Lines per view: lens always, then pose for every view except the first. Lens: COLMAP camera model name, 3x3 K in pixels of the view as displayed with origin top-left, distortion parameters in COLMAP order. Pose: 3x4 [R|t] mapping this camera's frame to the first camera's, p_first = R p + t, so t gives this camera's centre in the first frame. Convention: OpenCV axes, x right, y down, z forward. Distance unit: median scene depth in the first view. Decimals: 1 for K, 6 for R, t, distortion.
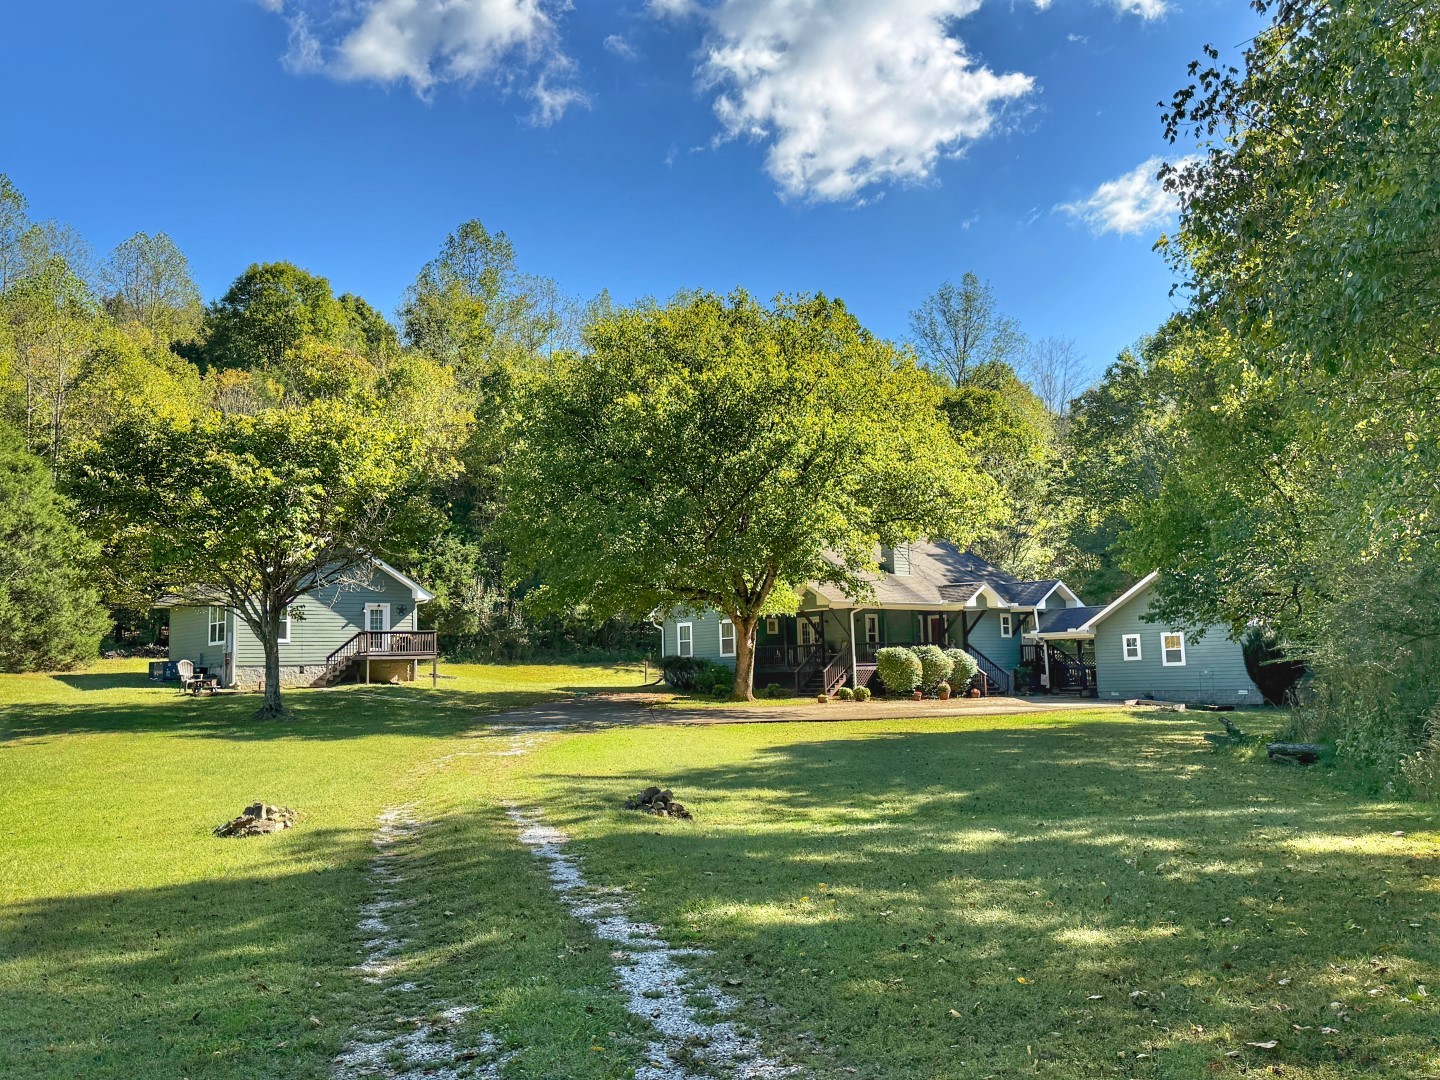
lens RADIAL K [[1279.0, 0, 720.0], [0, 1279.0, 540.0], [0, 0, 1]] dist [0.206137, 0.001551]
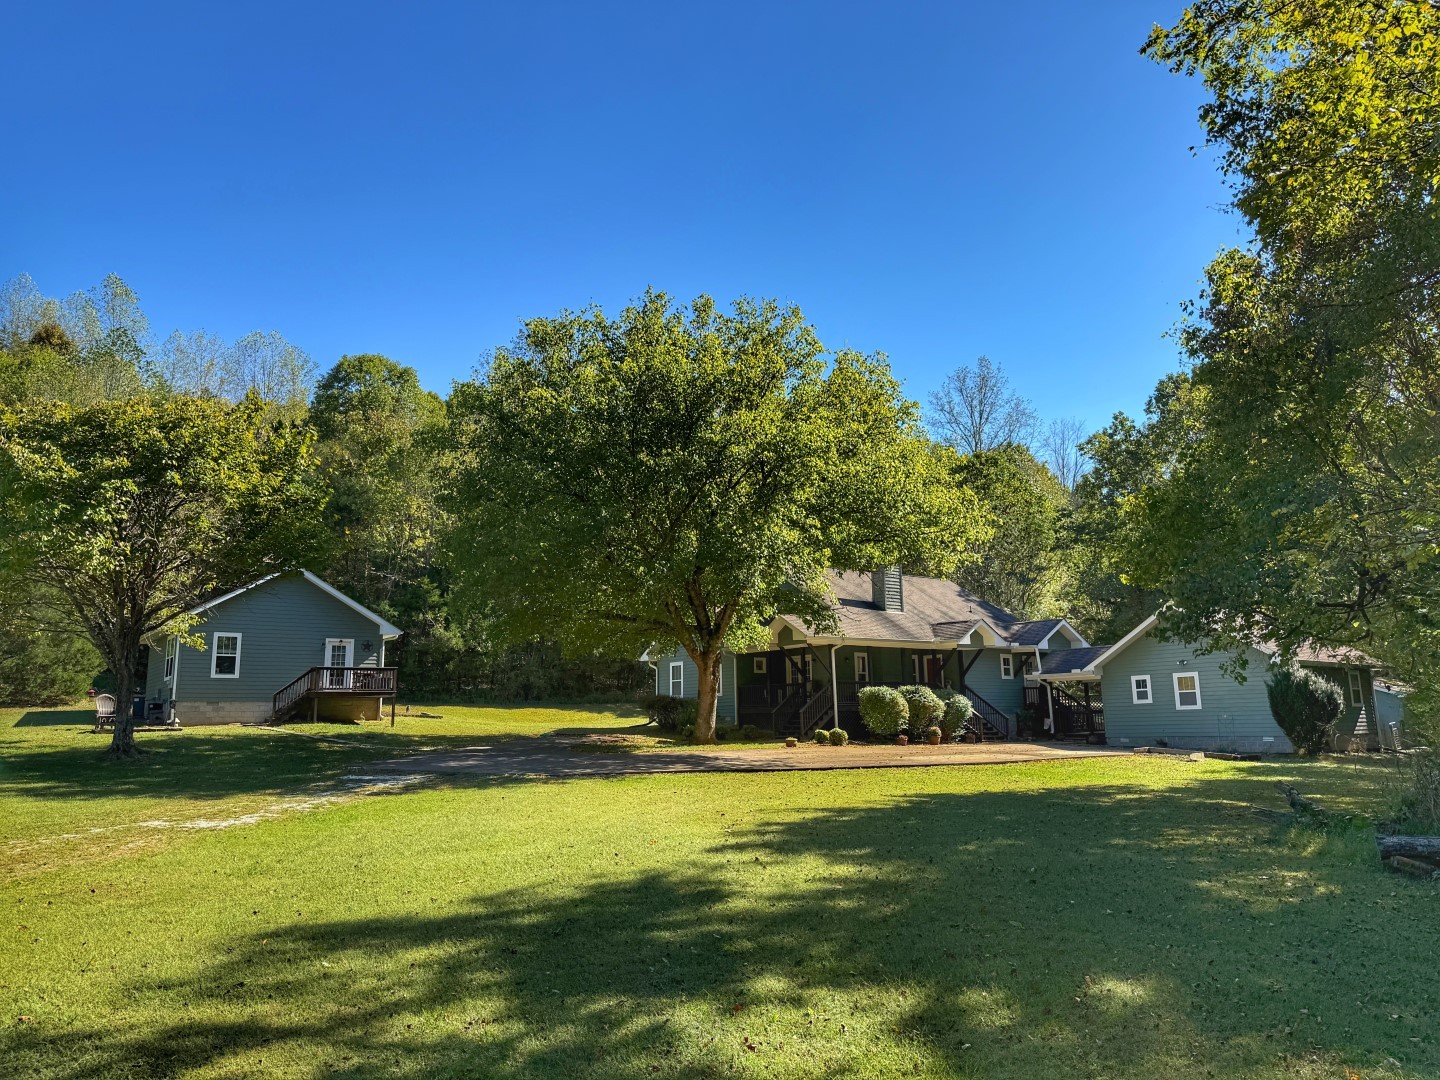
lens RADIAL K [[1001.5, 0, 720.0], [0, 1001.5, 540.0], [0, 0, 1]] dist [0.132894, -0.094154]
pose [[0.996104, -0.007880, -0.087834, 0.081289], [0.001563, 0.997421, -0.071762, 0.027989], [0.088173, 0.071345, 0.993547, 0.243133]]
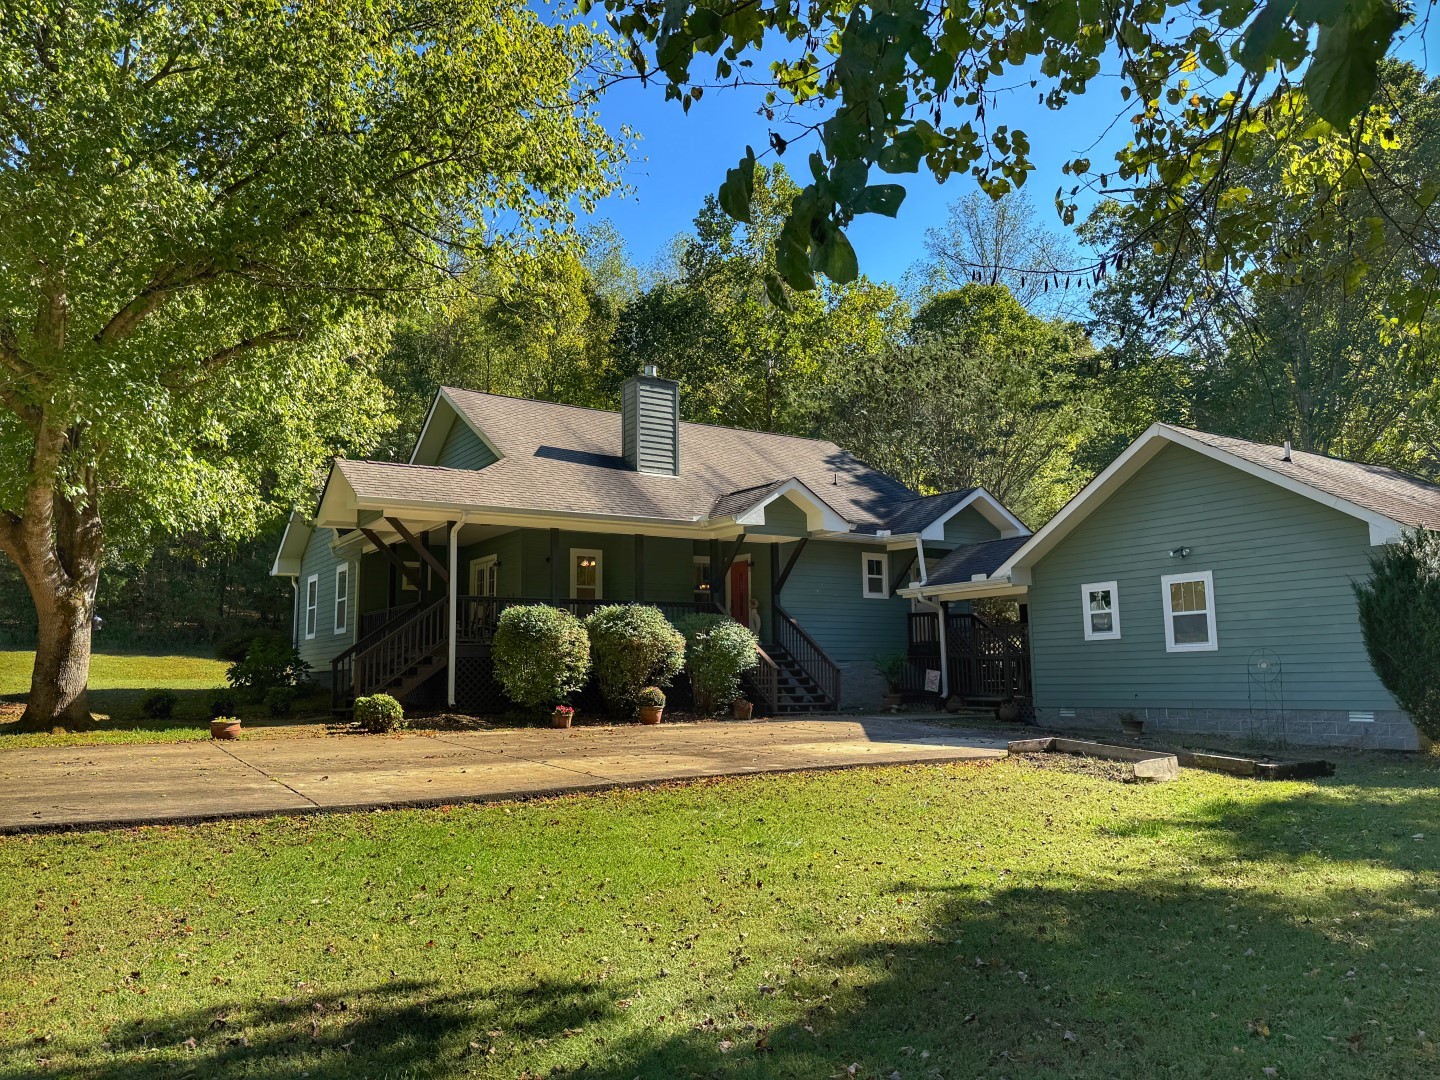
lens RADIAL K [[1037.5, 0, 720.0], [0, 1037.5, 540.0], [0, 0, 1]] dist [0.132763, -0.120064]
pose [[0.985273, -0.007421, -0.170825, 0.248050], [0.003982, 0.999783, -0.020469, 0.064526], [0.170940, 0.019488, 0.985089, 0.618019]]
